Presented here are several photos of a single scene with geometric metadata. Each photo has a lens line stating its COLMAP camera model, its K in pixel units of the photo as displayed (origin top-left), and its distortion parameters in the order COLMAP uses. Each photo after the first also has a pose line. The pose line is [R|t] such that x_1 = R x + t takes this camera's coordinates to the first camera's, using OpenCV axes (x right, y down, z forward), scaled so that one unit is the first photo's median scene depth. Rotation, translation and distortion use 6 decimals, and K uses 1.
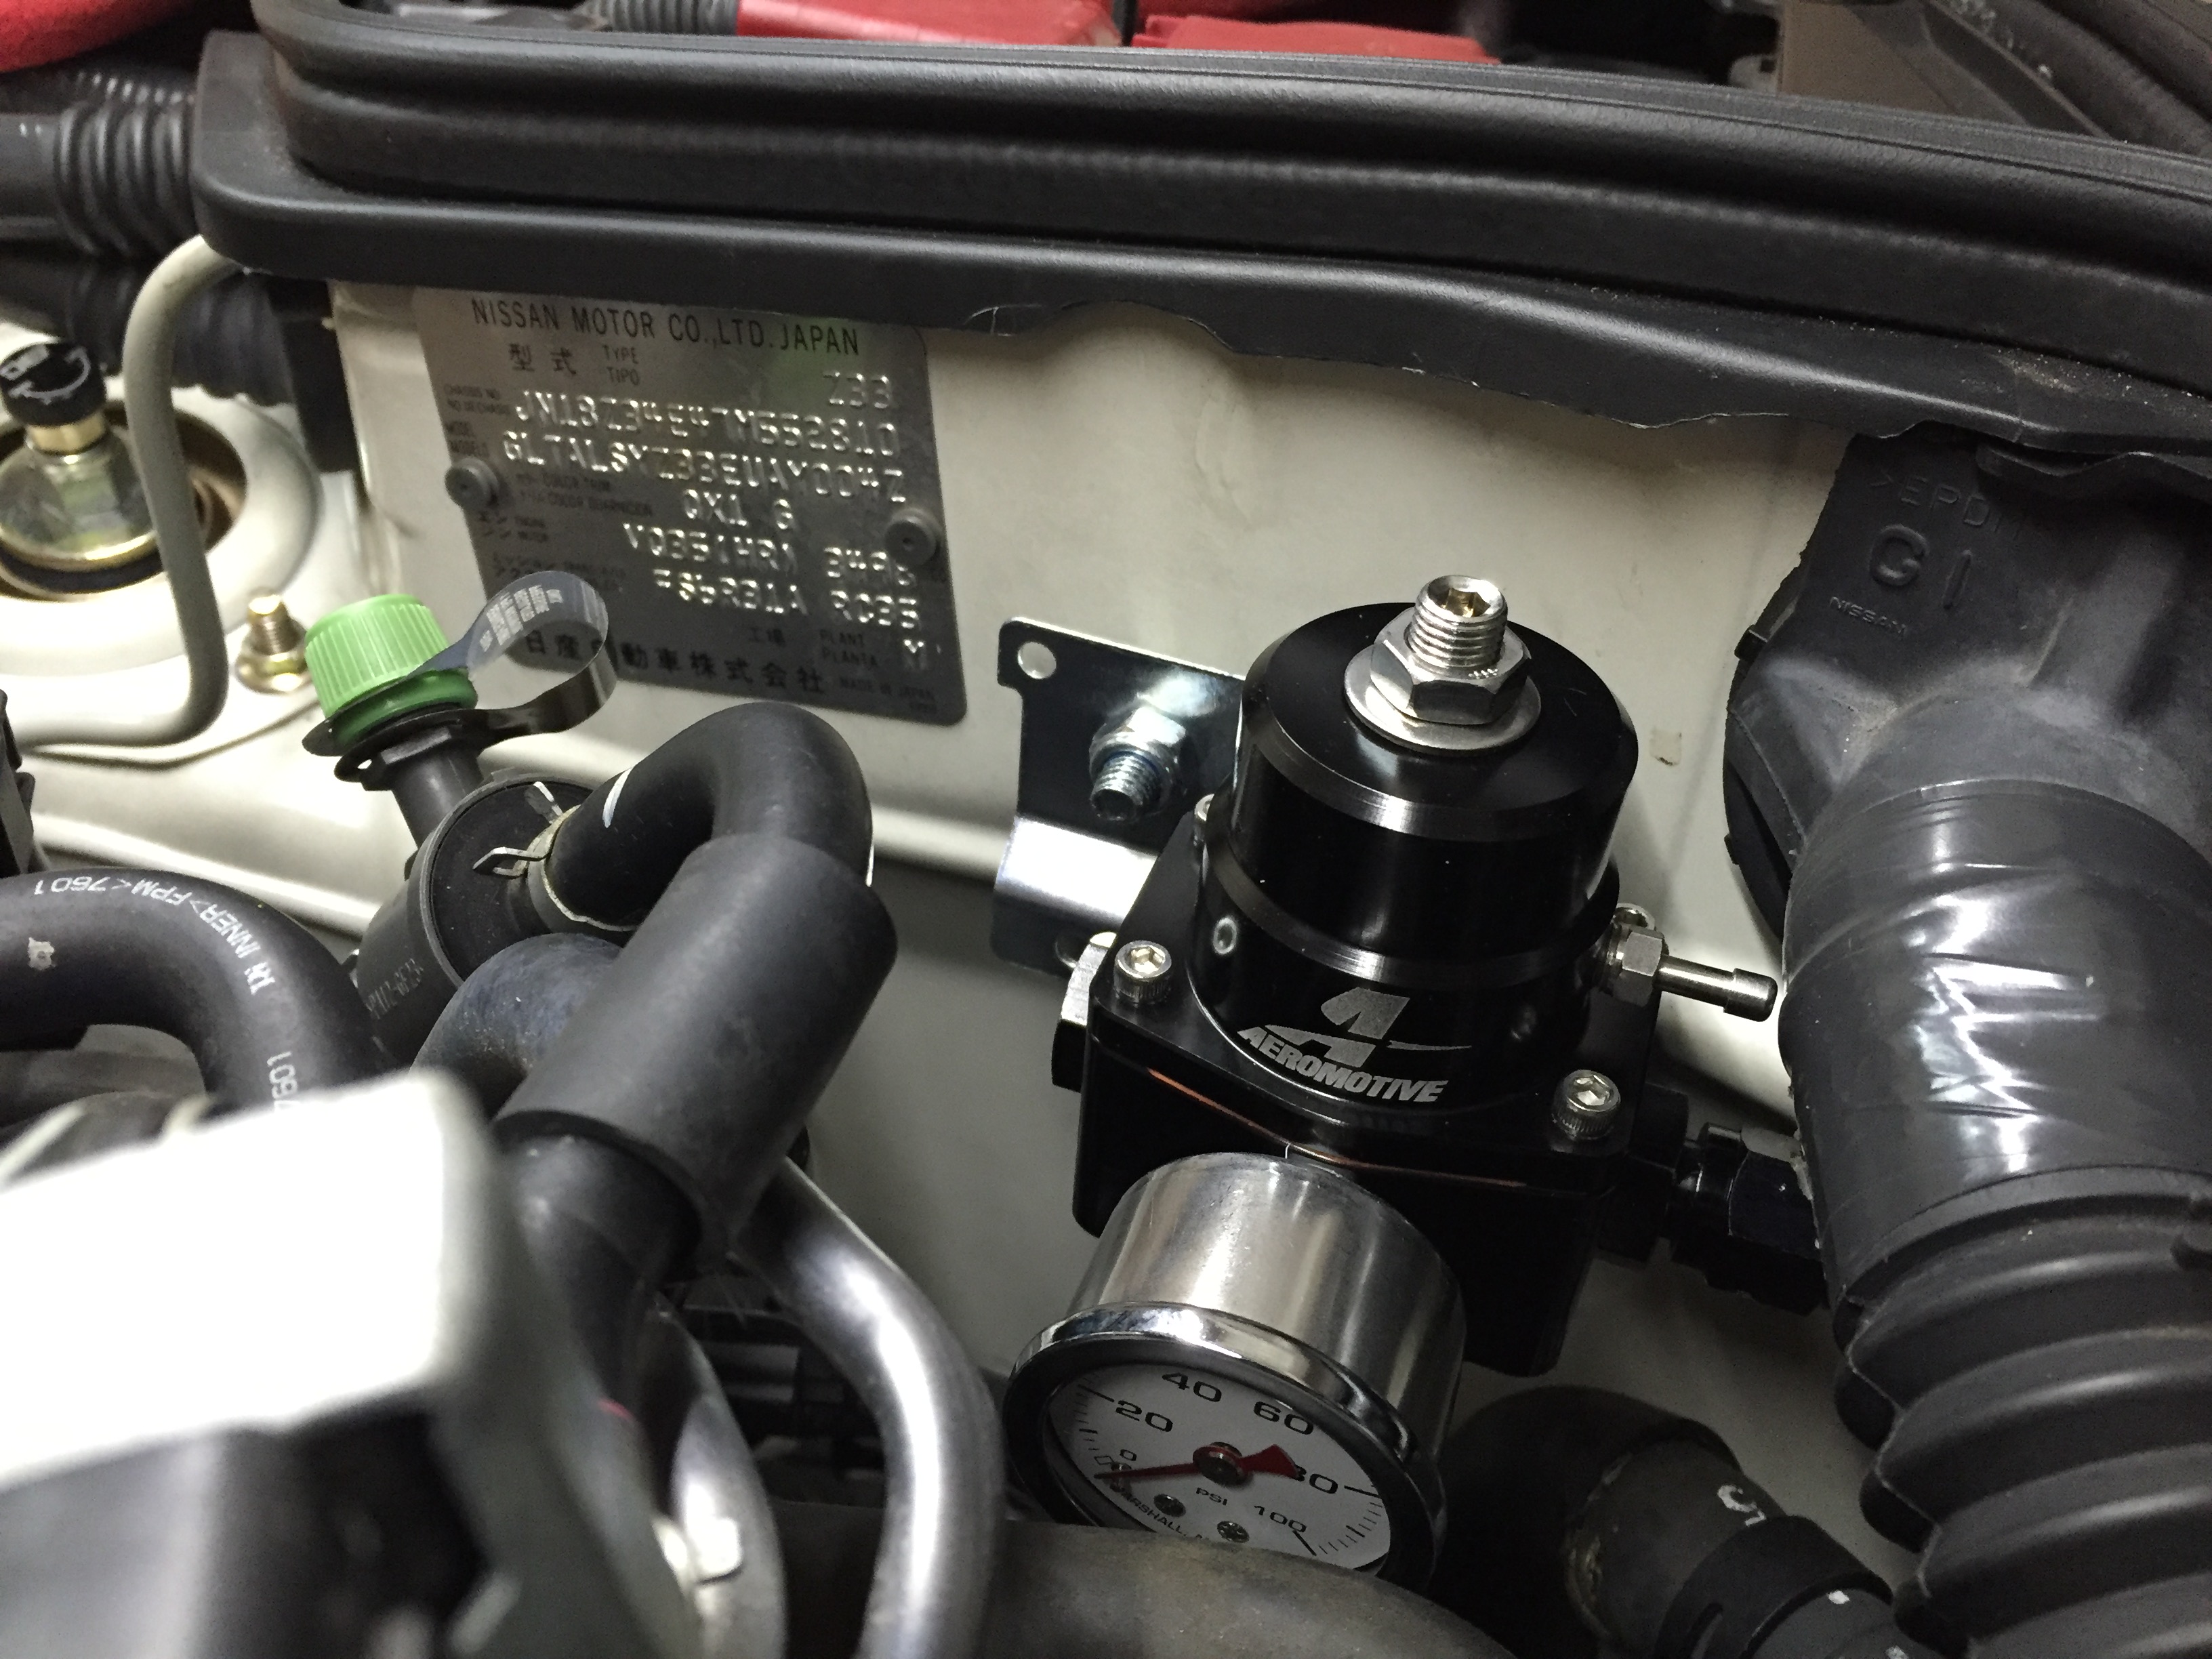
lens RADIAL K [[1910.0, 0, 1106.0], [0, 1910.0, 829.5], [0, 0, 1]] dist [0.088167, -0.147109]
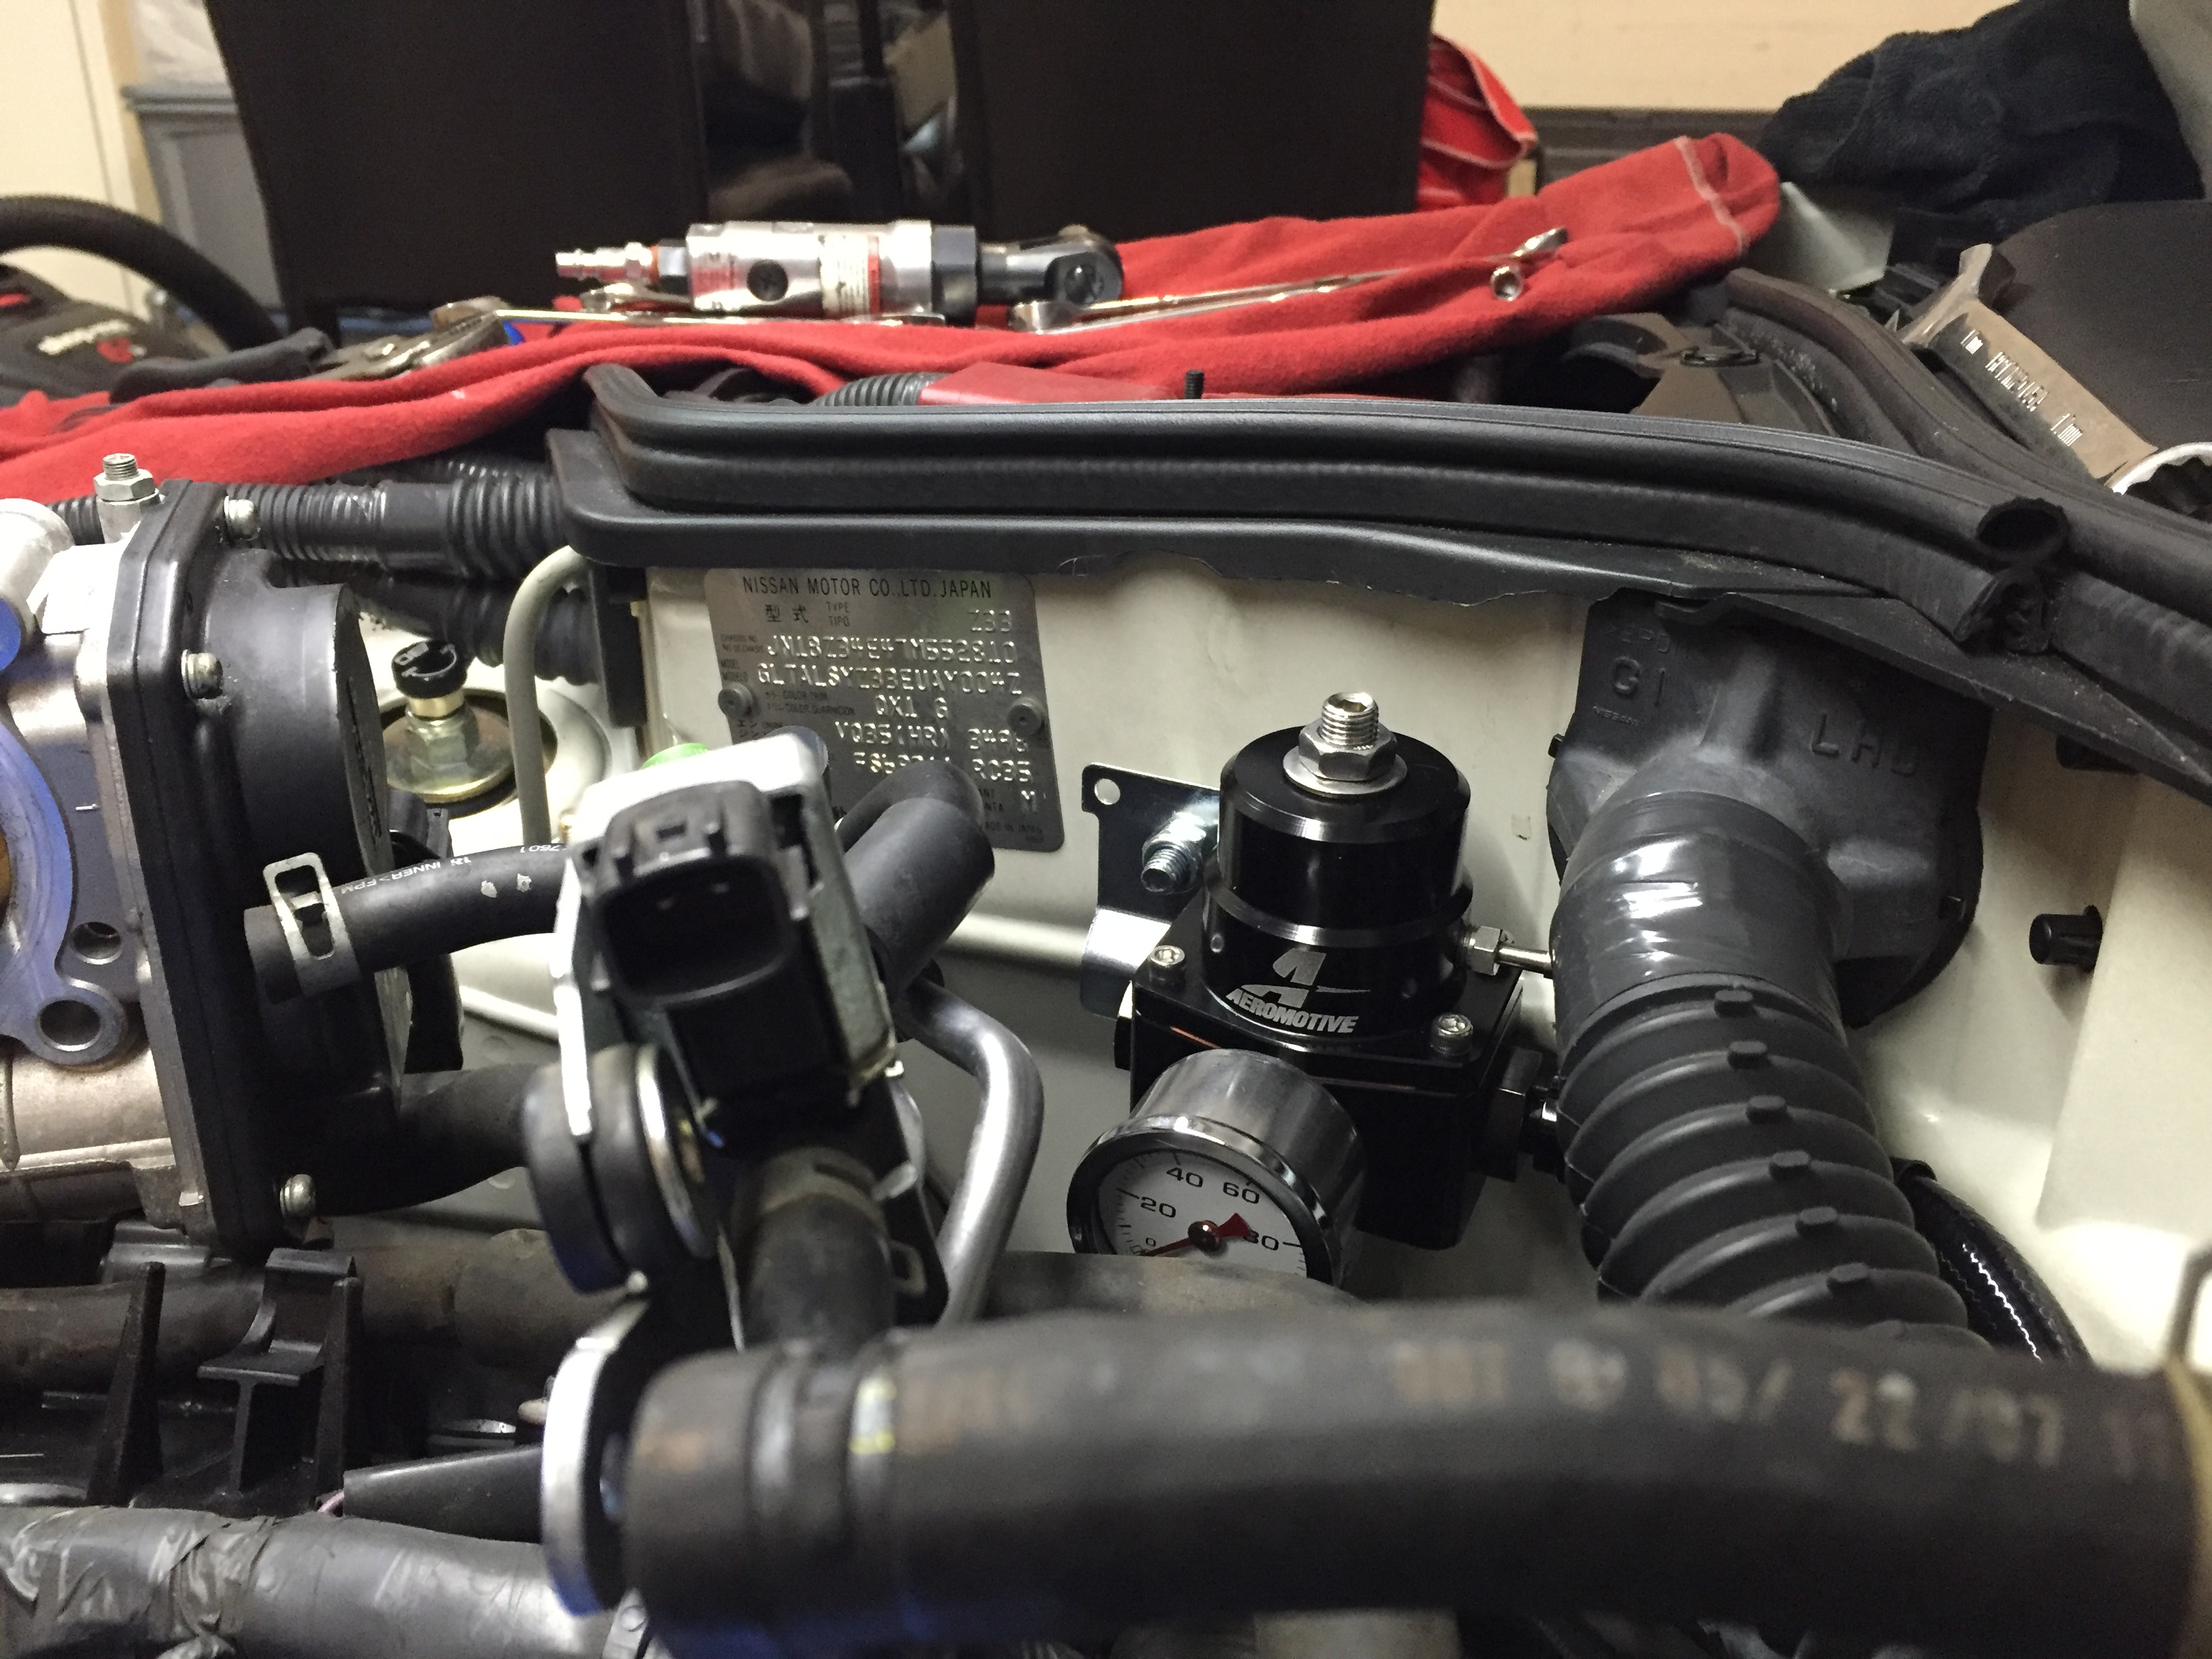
lens RADIAL K [[1910.0, 0, 1106.0], [0, 1910.0, 829.5], [0, 0, 1]] dist [0.088167, -0.147109]
pose [[0.996243, -0.017094, -0.084902, 0.087296], [0.000512, 0.981472, -0.191603, 0.222264], [0.086604, 0.190840, 0.977793, -0.440370]]
